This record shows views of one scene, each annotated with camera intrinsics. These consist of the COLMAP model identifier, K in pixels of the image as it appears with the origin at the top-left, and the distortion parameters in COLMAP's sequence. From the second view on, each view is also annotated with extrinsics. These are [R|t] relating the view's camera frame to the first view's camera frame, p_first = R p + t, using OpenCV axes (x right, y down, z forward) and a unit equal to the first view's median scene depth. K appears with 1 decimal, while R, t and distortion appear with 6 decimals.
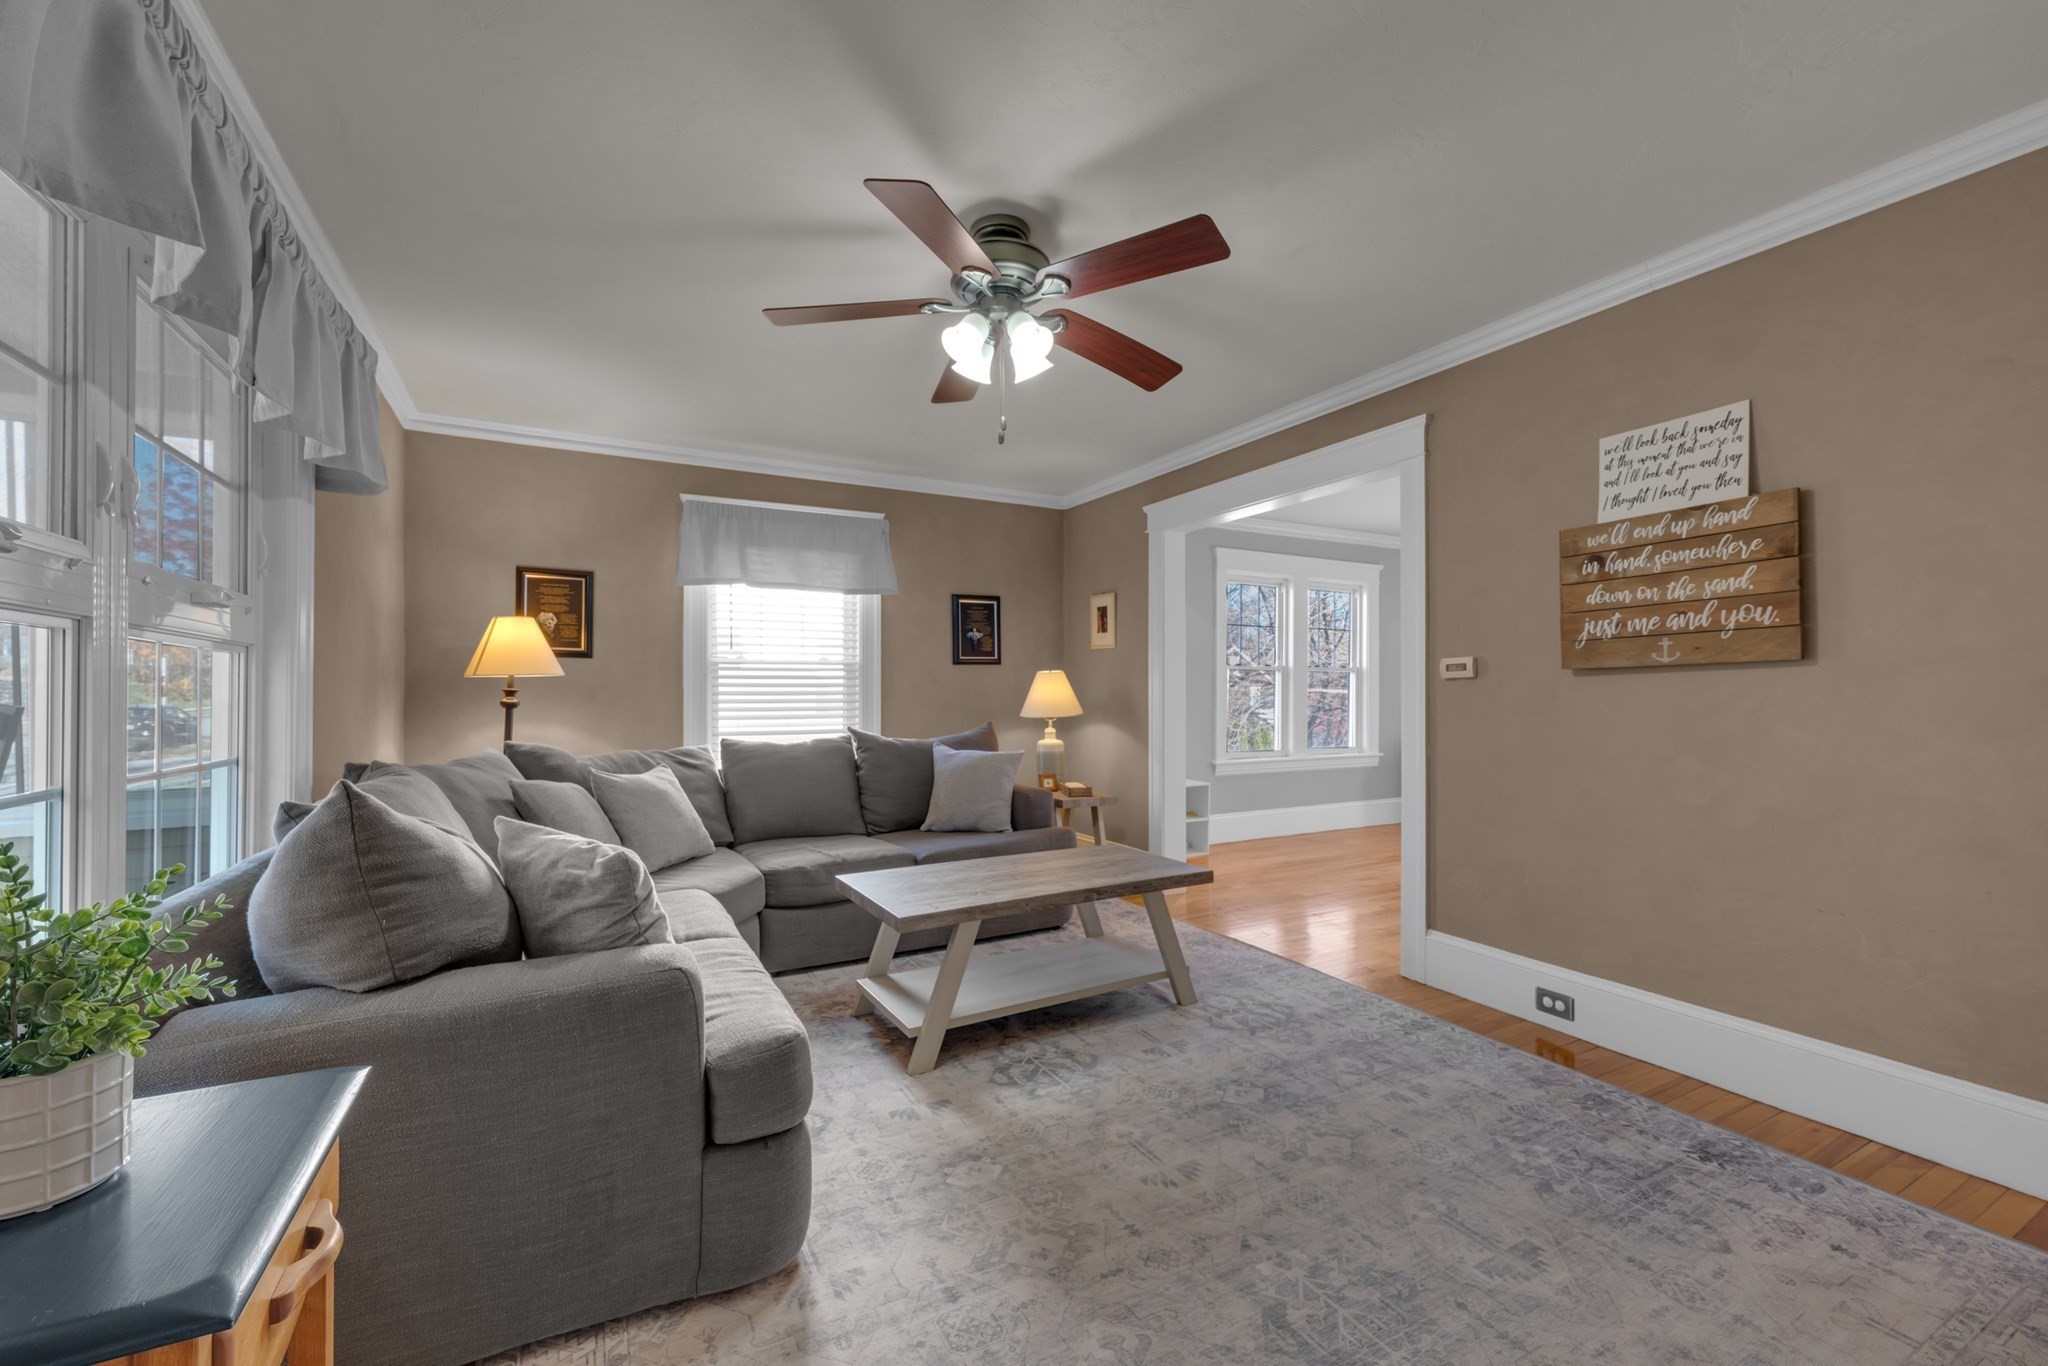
lens RADIAL K [[824.3, 0, 1060.3], [0, 824.3, 690.3], [0, 0, 1]] dist [-0.000853, -0.000022]
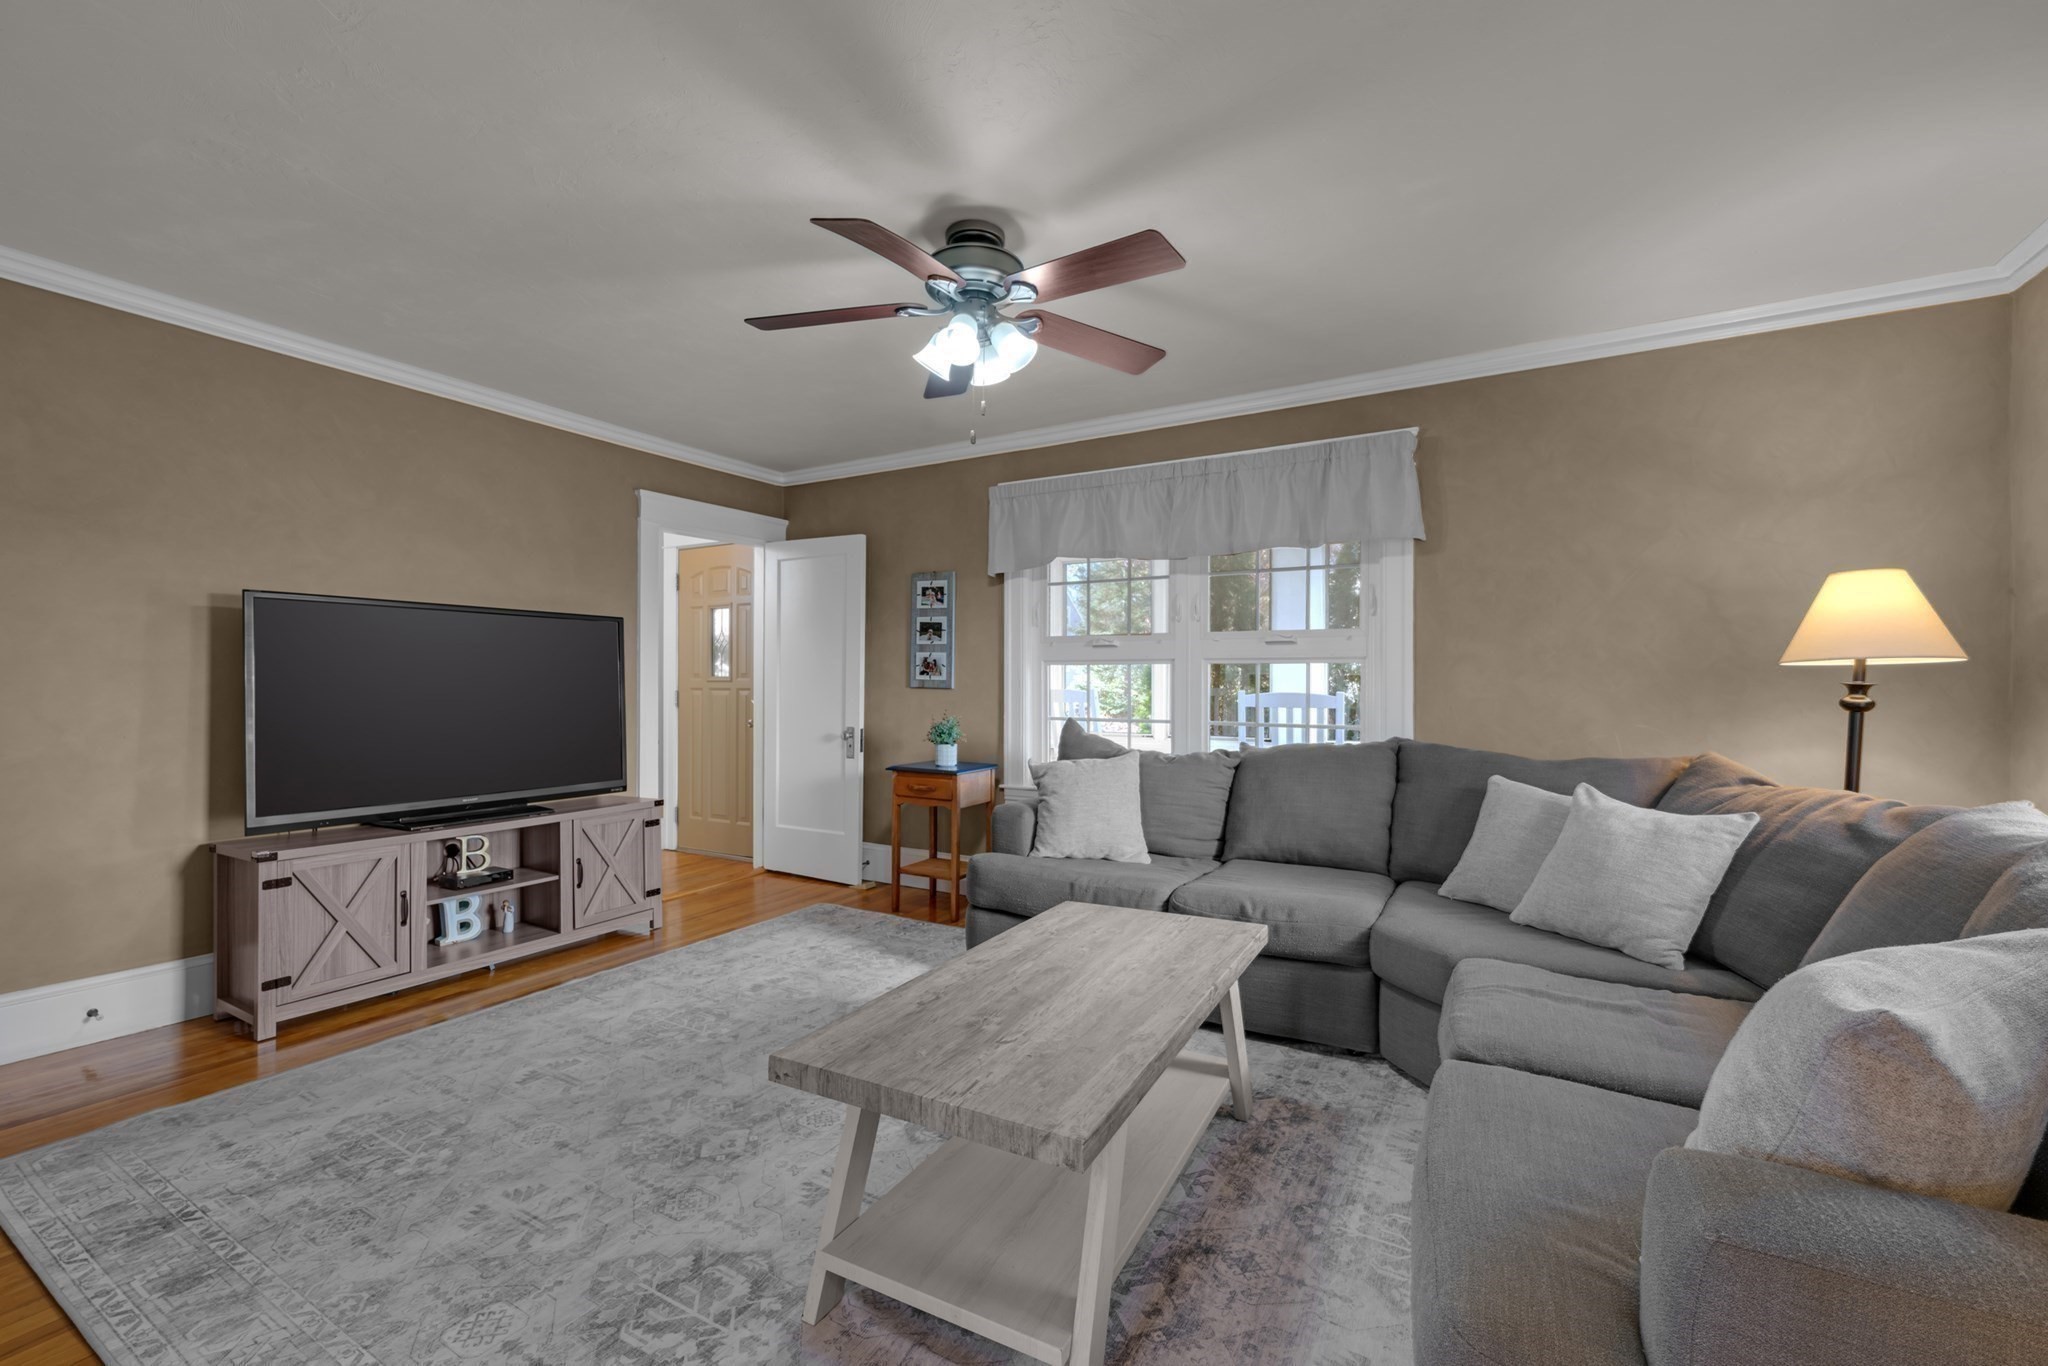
lens RADIAL K [[854.6, 0, 1024.0], [0, 854.6, 683.0], [0, 0, 1]] dist [-0.000070, -0.000094]
pose [[-0.876763, -0.002099, -0.480919, 0.315141], [-0.000021, 0.999991, -0.004326, 0.002144], [0.480923, -0.003783, -0.876755, 1.608594]]
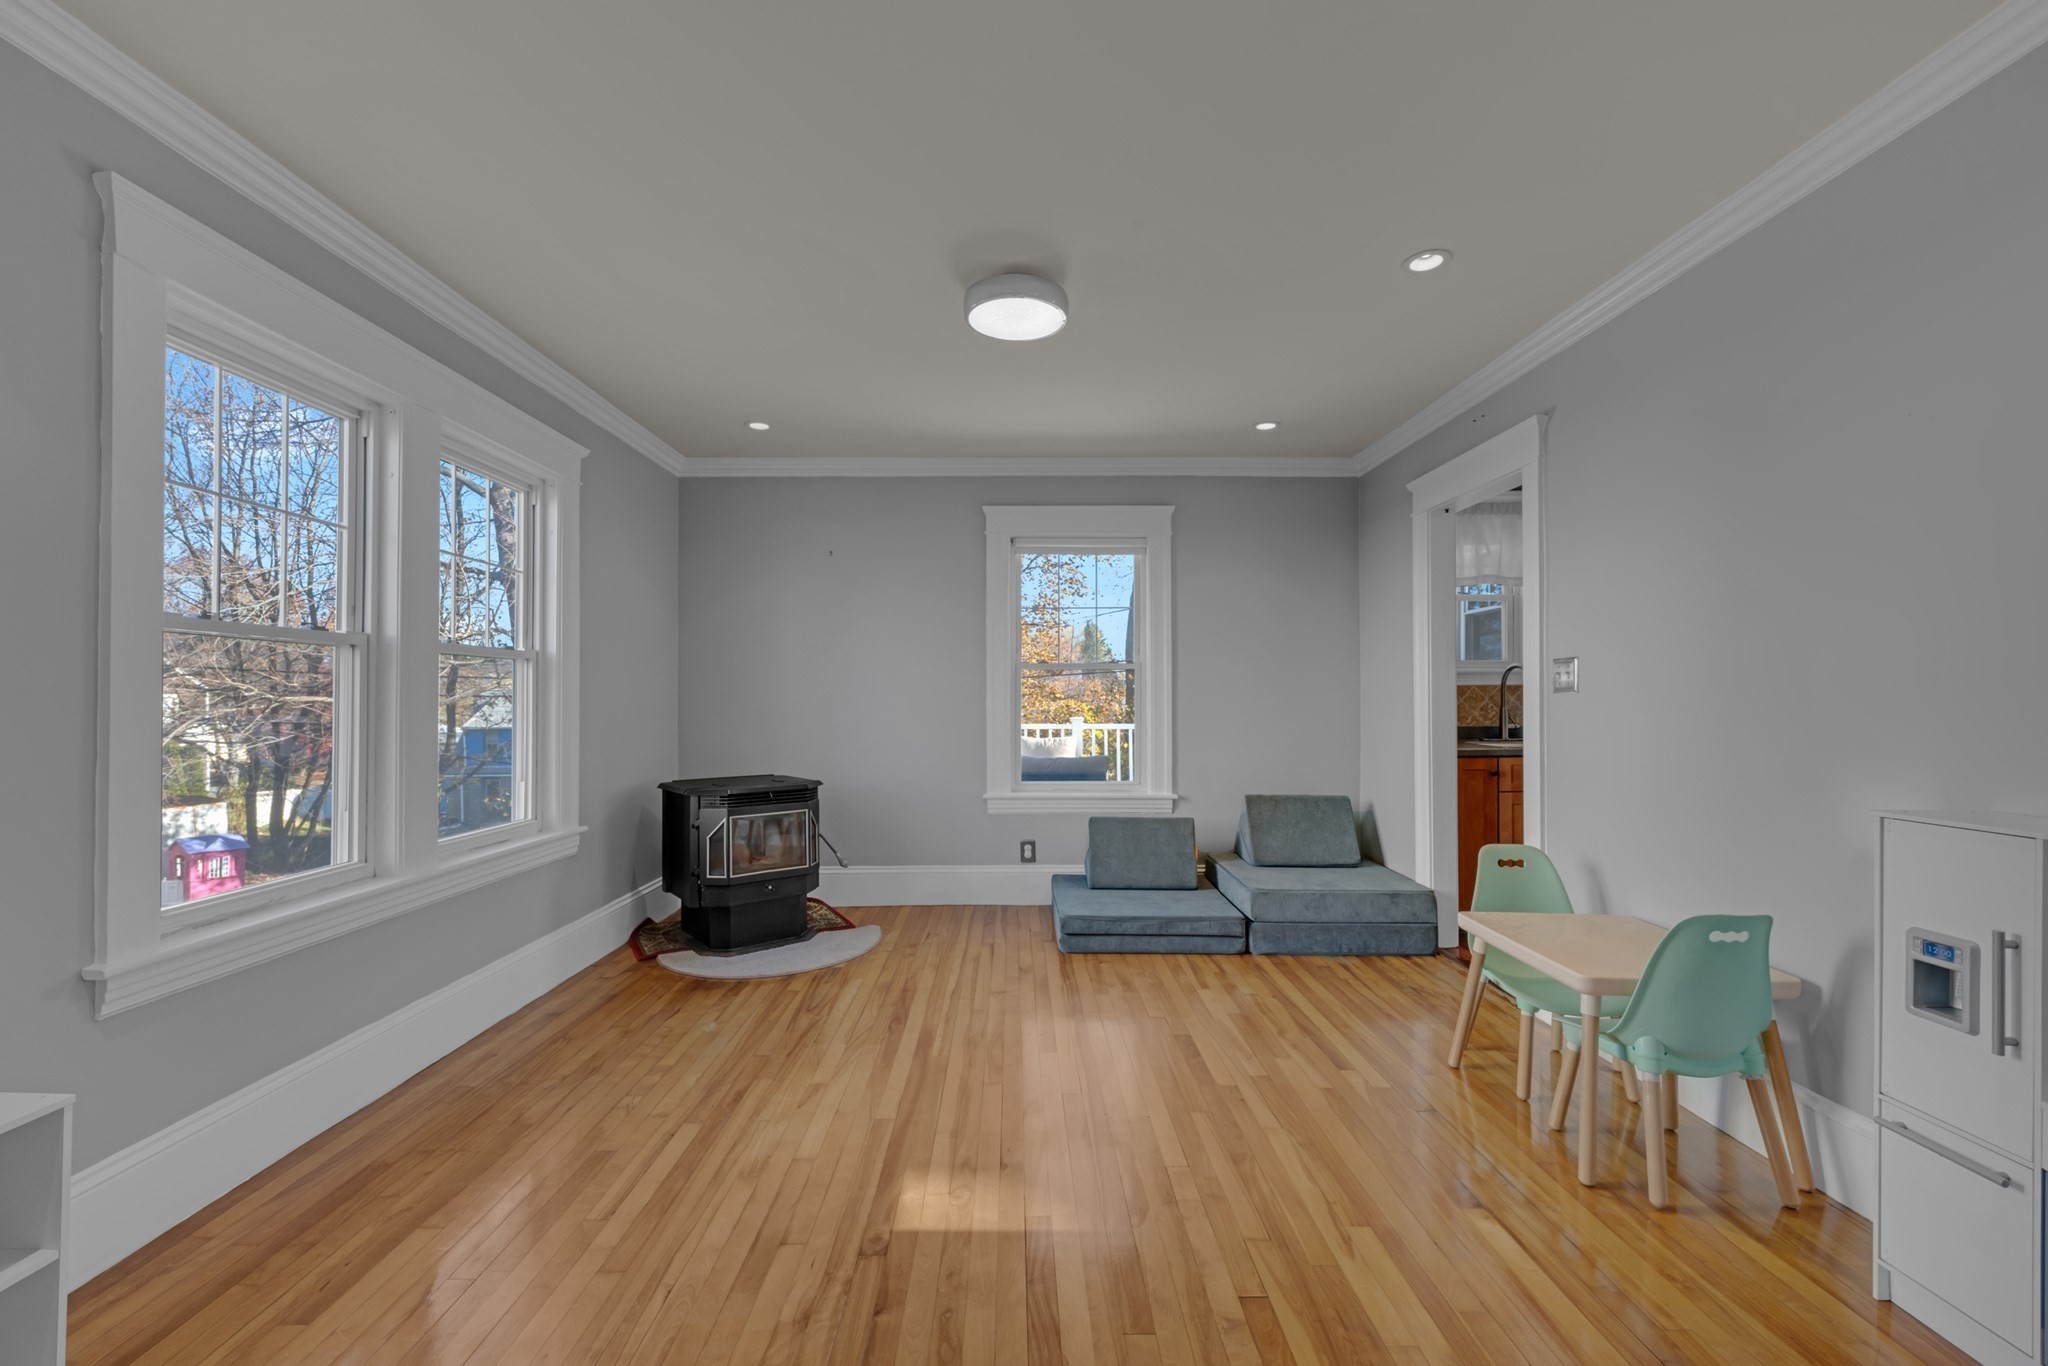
lens RADIAL K [[843.0, 0, 1069.7], [0, 843.0, 692.7], [0, 0, 1]] dist [-0.000576, -0.000121]
pose [[0.471938, 0.004395, 0.881621, 0.214551], [0.001389, 0.999983, -0.005729, -0.002721], [-0.881631, 0.003928, 0.471924, 1.344495]]
